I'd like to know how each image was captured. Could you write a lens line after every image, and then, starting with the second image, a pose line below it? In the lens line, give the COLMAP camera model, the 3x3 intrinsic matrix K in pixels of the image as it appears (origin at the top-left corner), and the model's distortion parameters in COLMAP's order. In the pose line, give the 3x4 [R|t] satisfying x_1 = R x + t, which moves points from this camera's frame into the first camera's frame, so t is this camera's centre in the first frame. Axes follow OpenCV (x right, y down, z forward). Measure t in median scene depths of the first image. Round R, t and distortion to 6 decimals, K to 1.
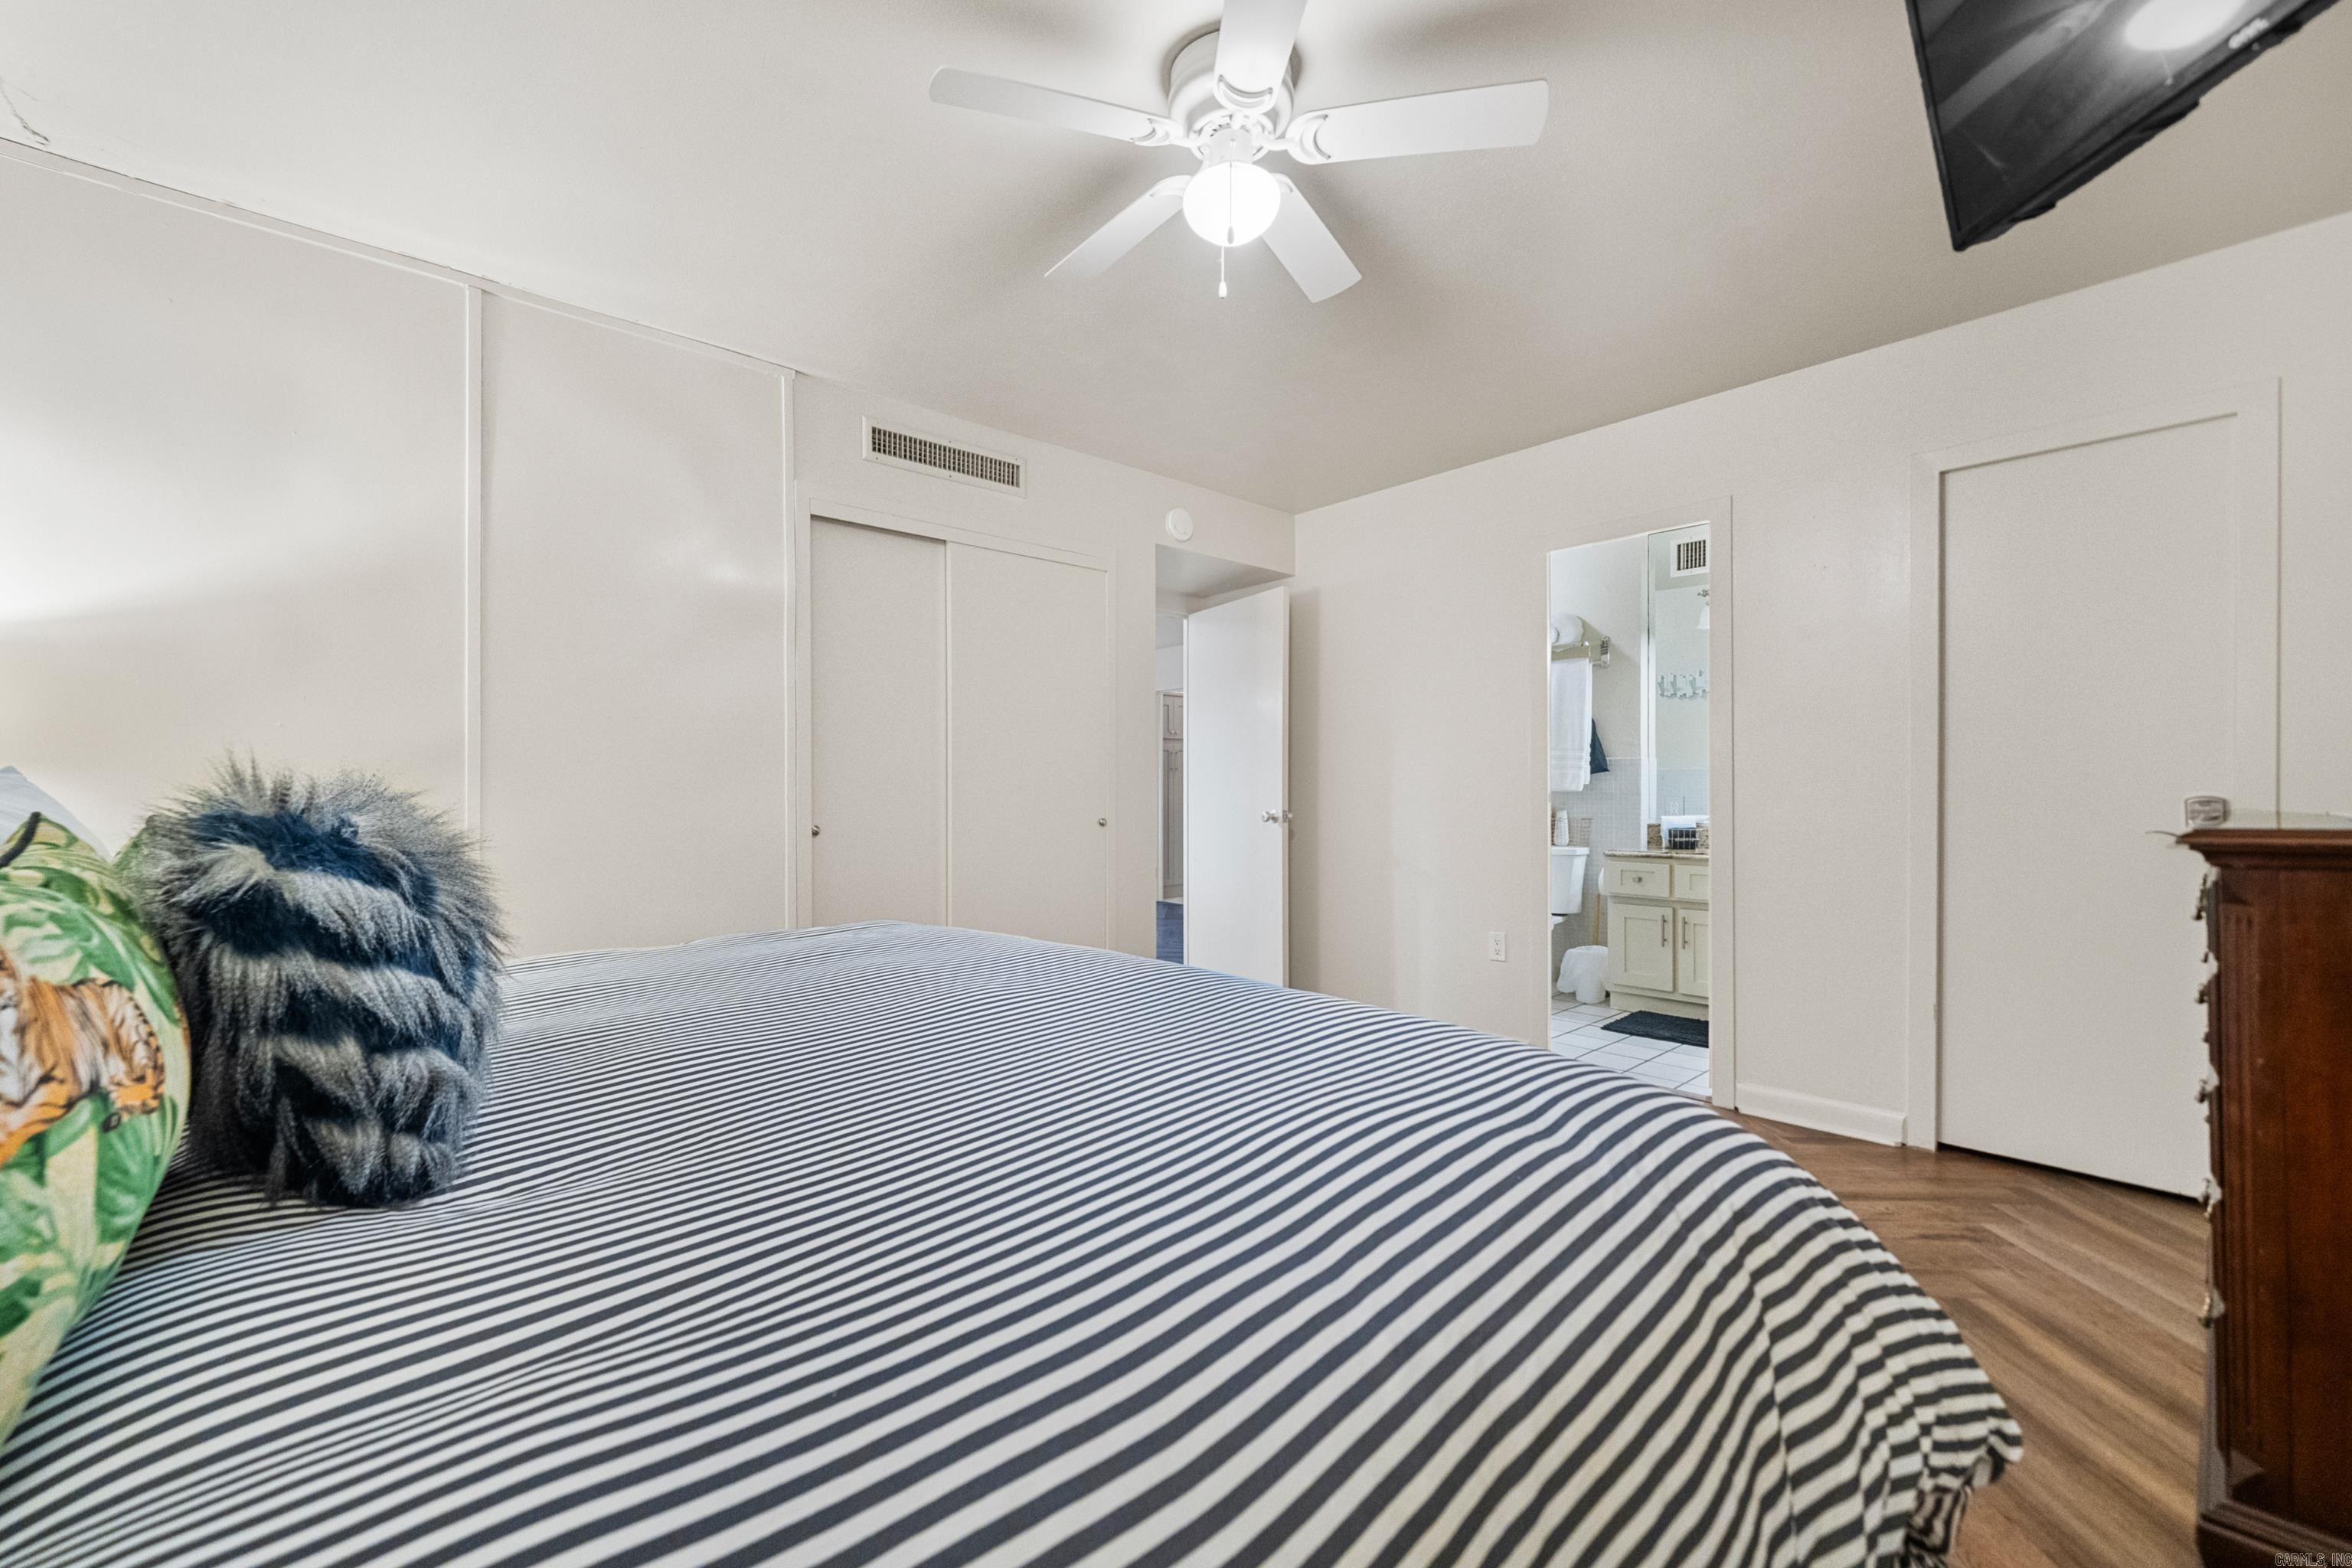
lens RADIAL K [[906.6, 0, 1196.8], [0, 906.6, 788.8], [0, 0, 1]] dist [0.000084, -0.001065]
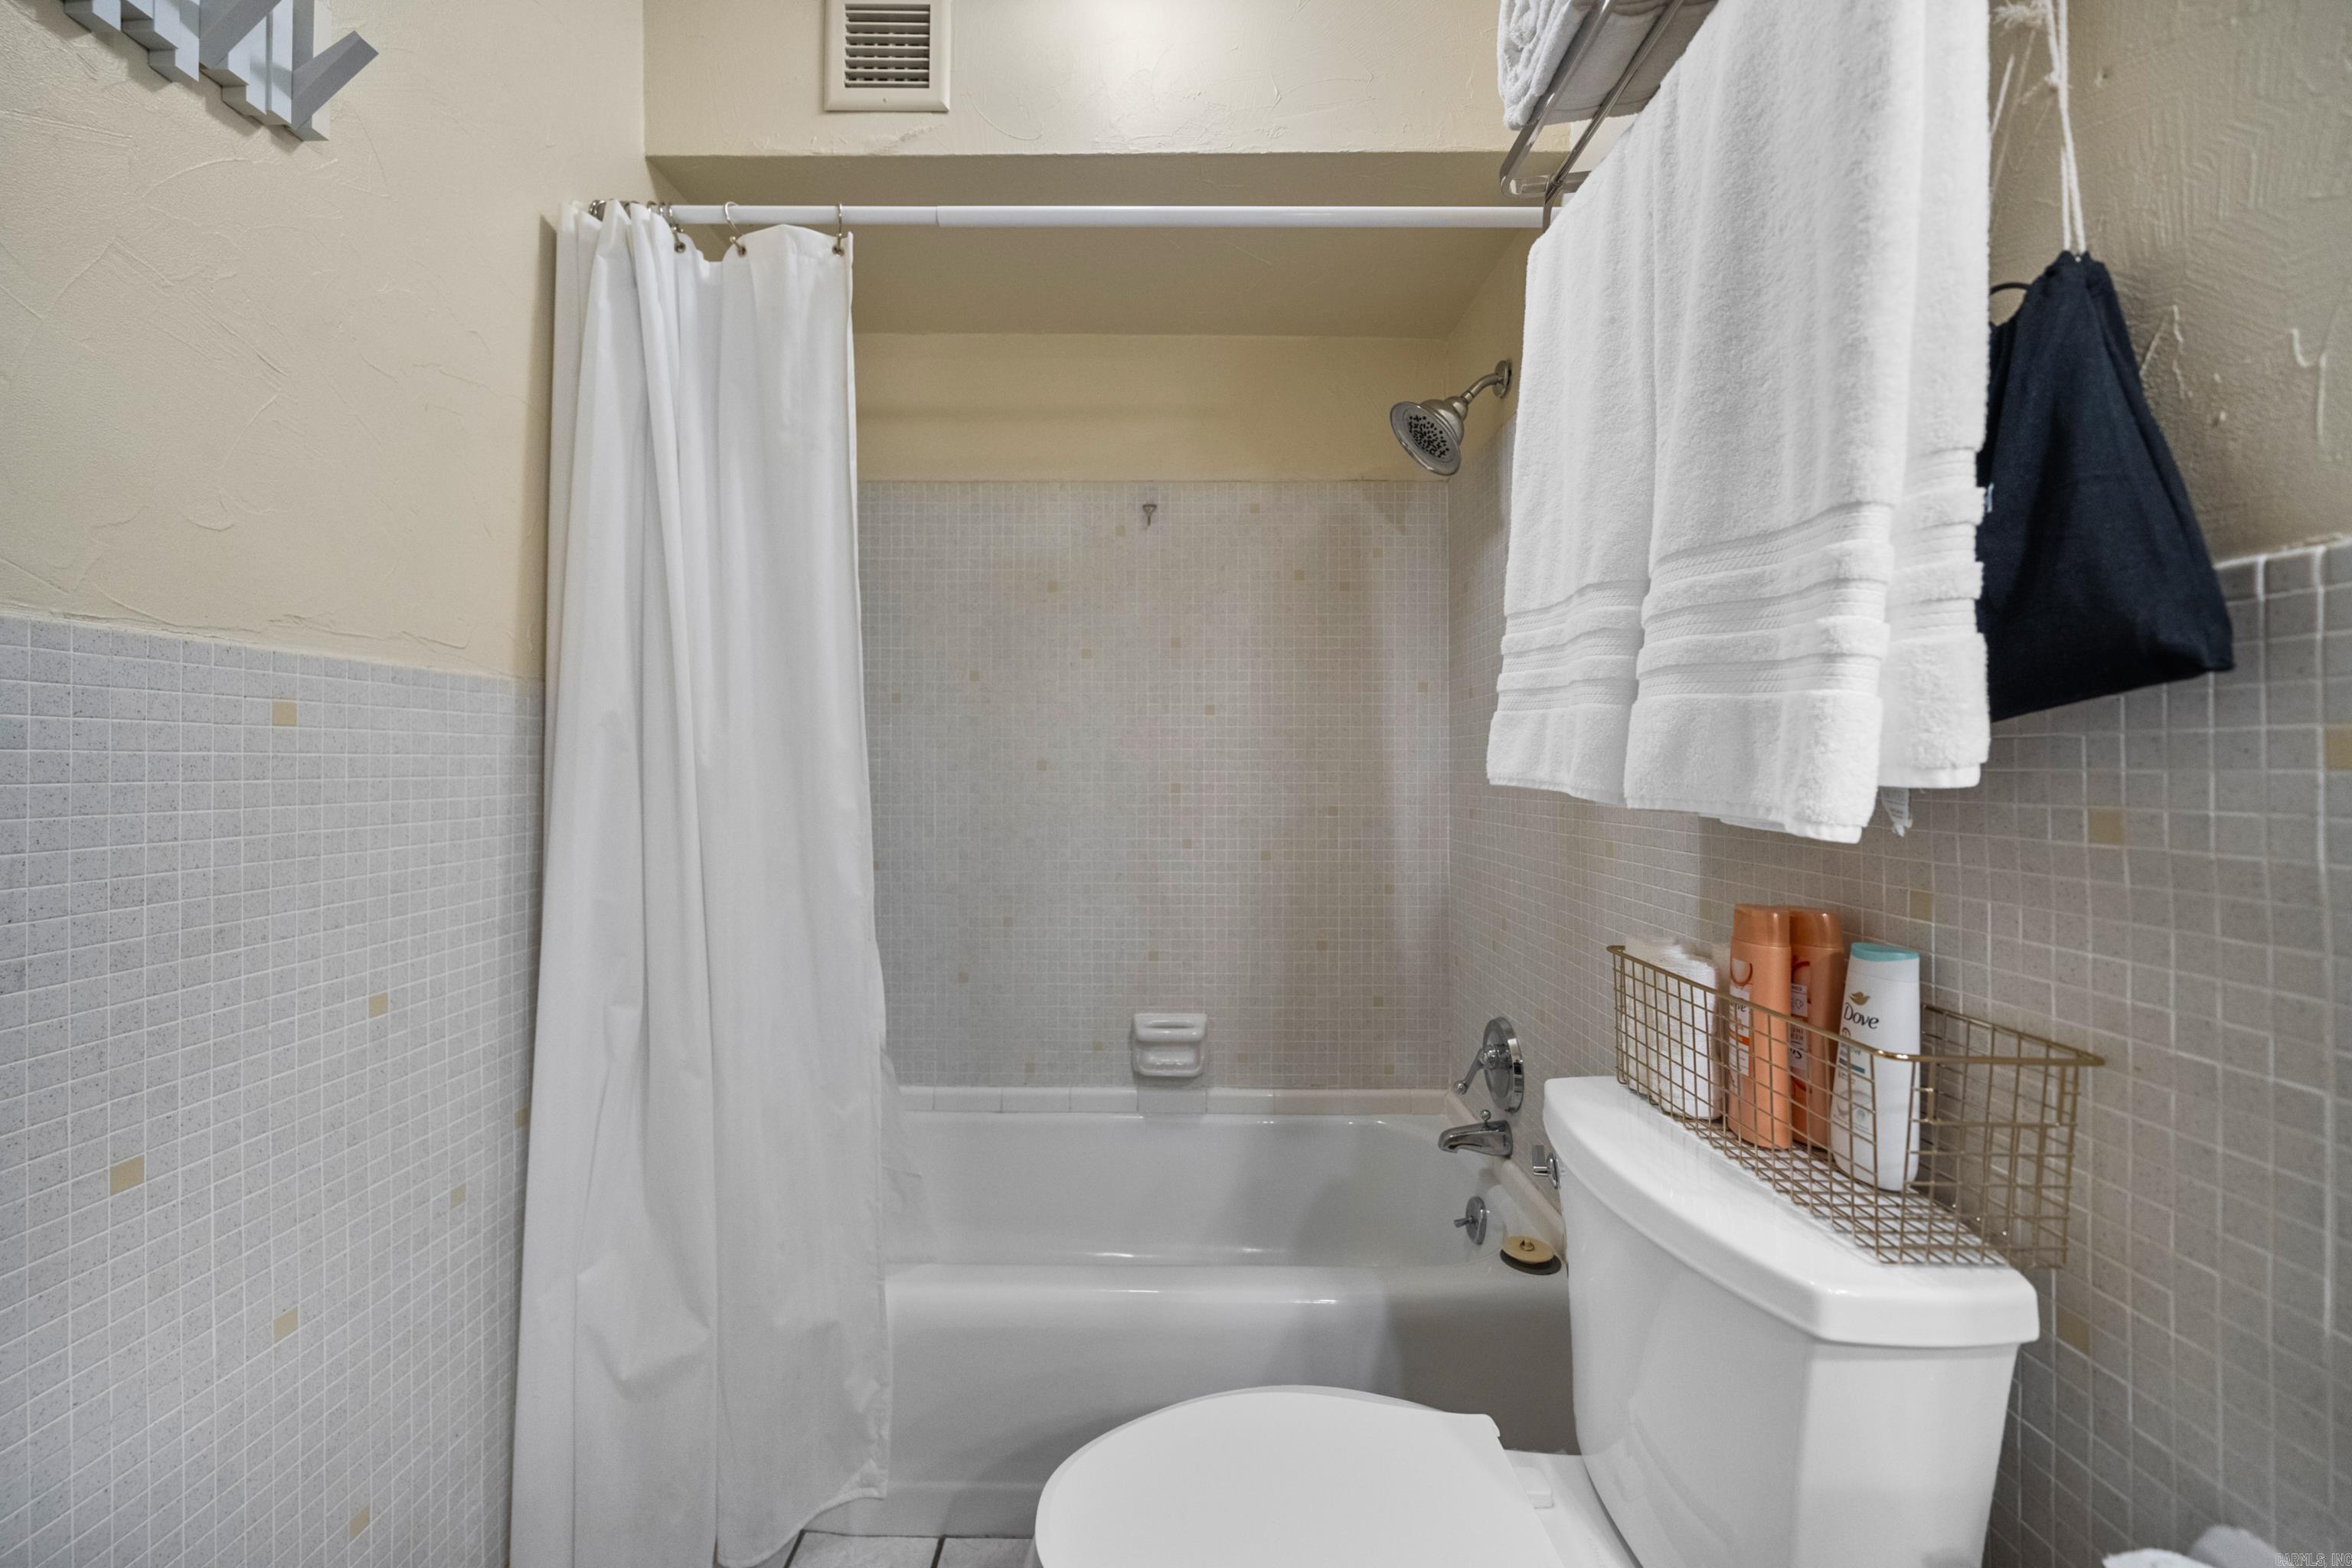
lens RADIAL K [[906.6, 0, 1176.2], [0, 906.6, 753.5], [0, 0, 1]] dist [0.000084, -0.001065]
pose [[0.752690, -0.009771, -0.658303, 0.433940], [0.007386, 0.999952, -0.006398, -0.009935], [0.658334, -0.000047, 0.752726, 0.841700]]
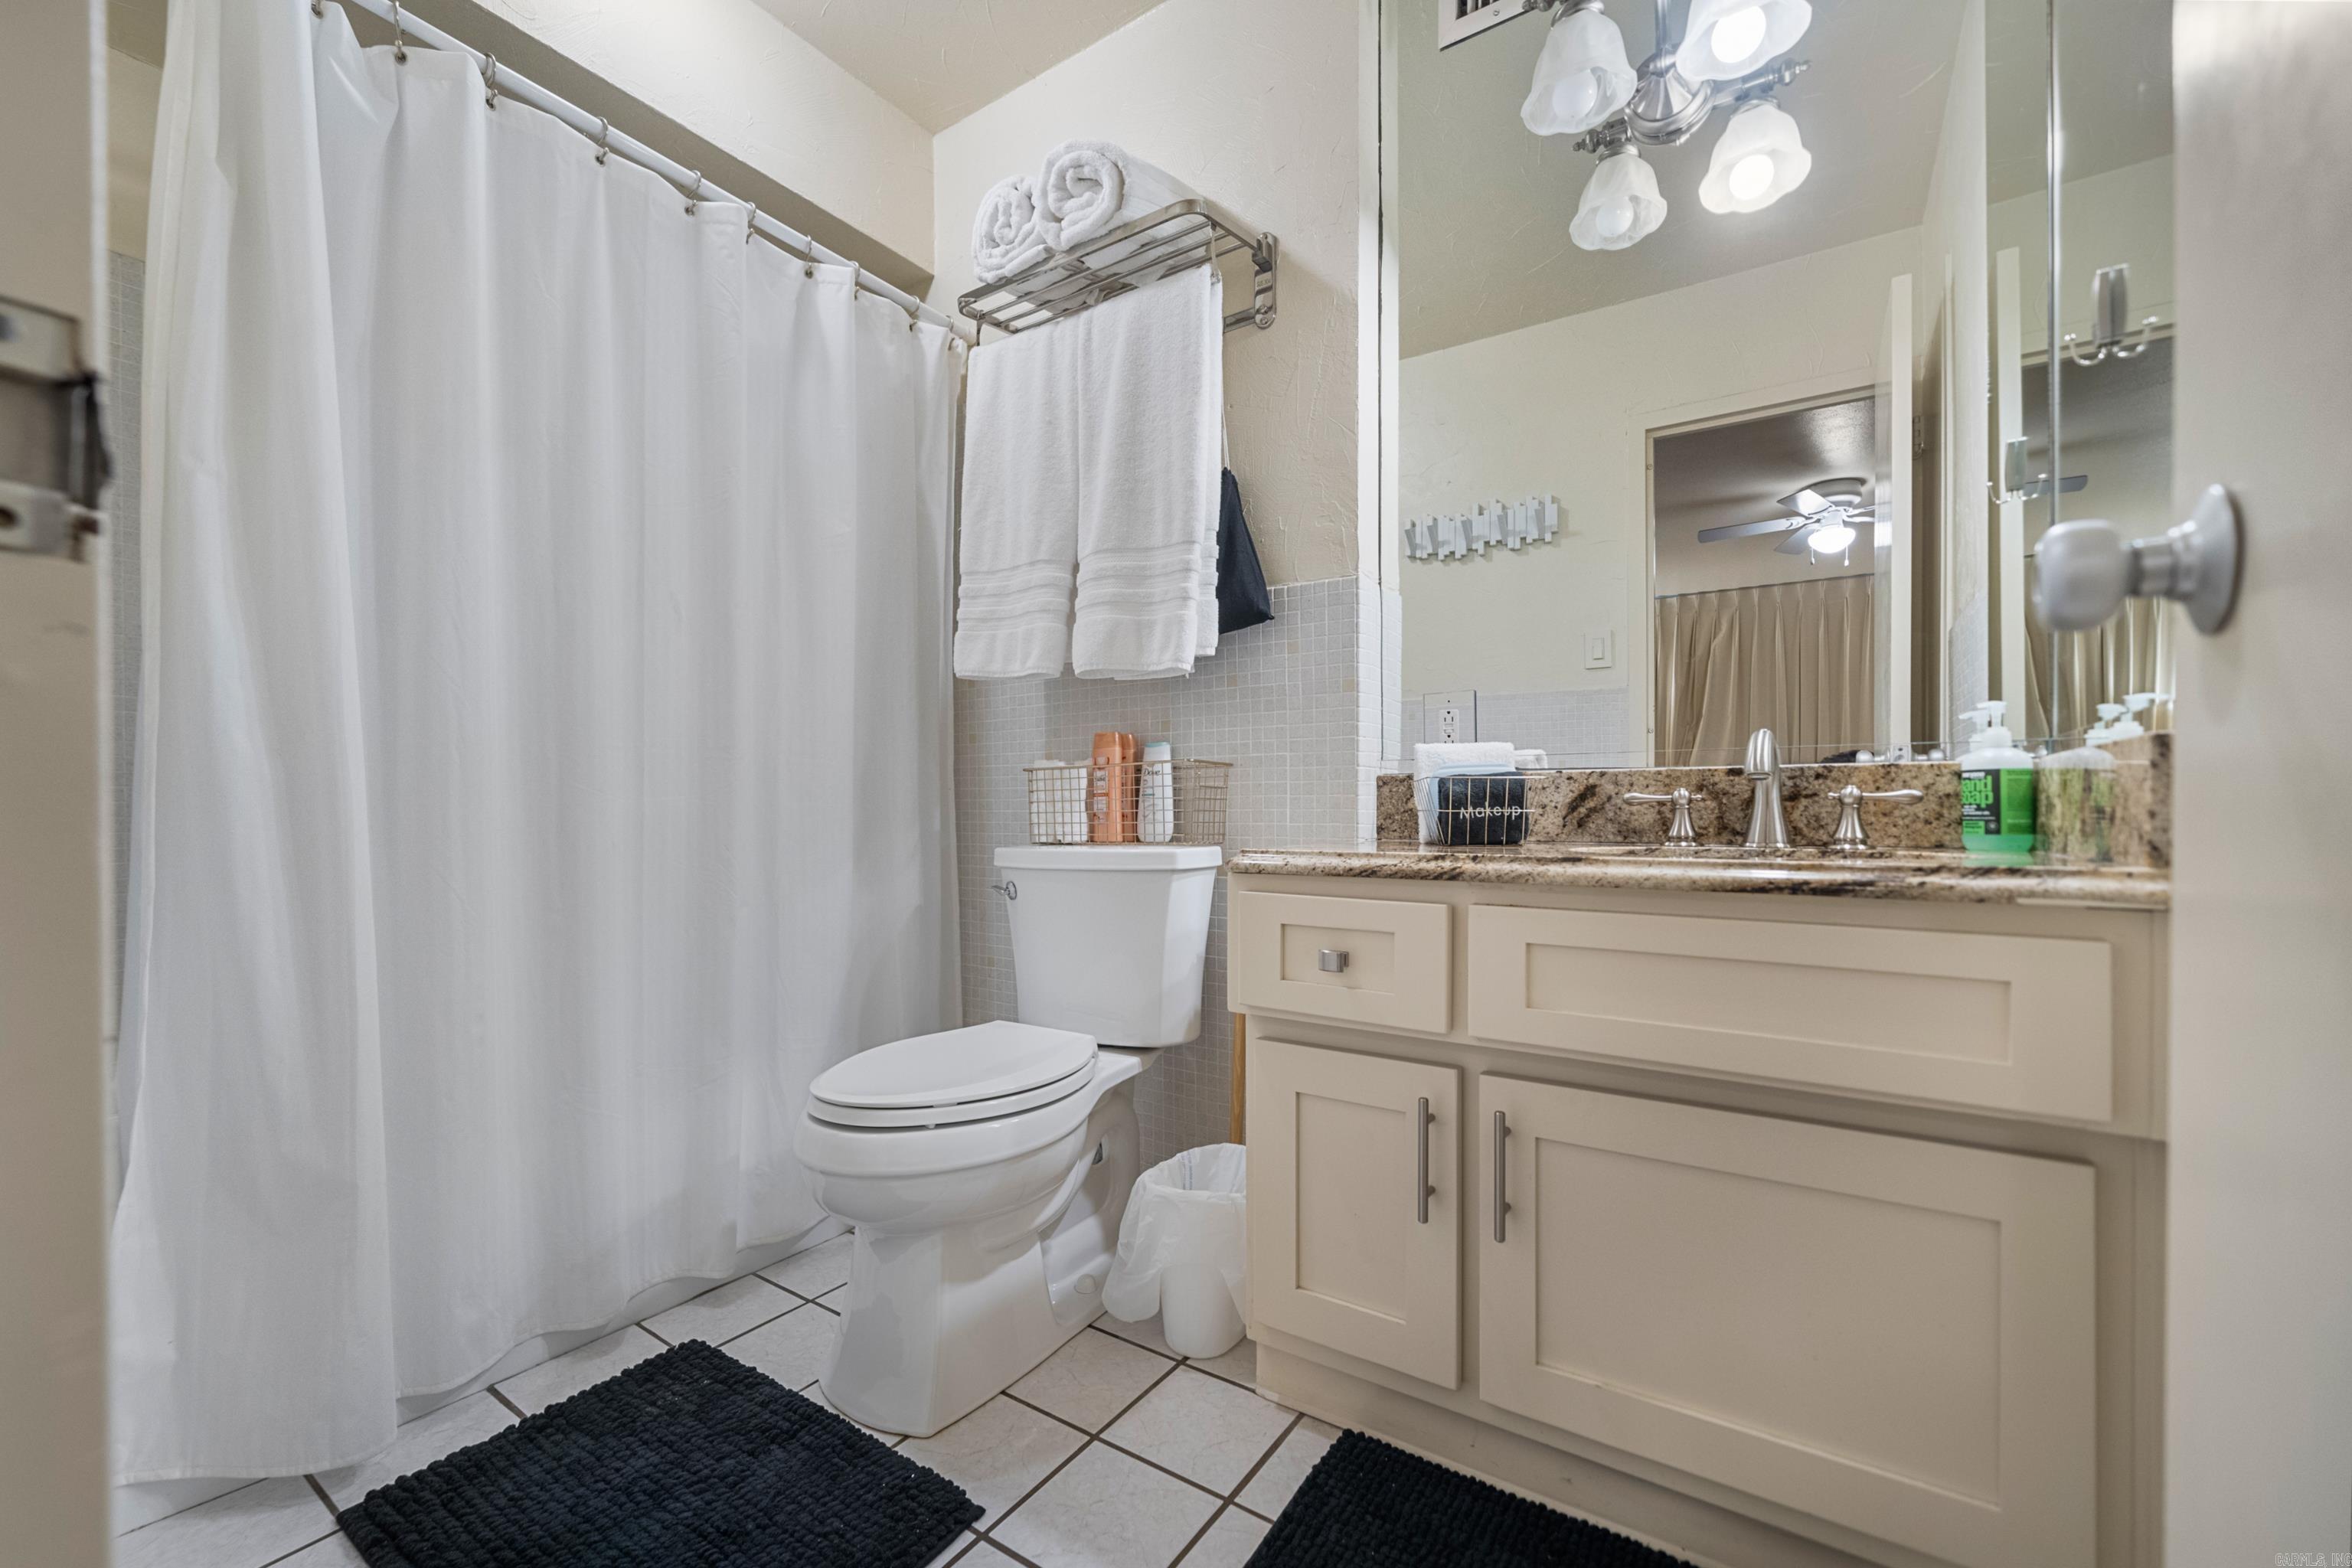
lens RADIAL K [[974.8, 0, 1164.2], [0, 974.8, 800.0], [0, 0, 1]] dist [0.001048, 0.000022]
pose [[0.974122, -0.004032, 0.225989, 0.335165], [0.002810, 0.999980, 0.005733, 0.045833], [-0.226007, -0.004949, 0.974113, 0.658891]]
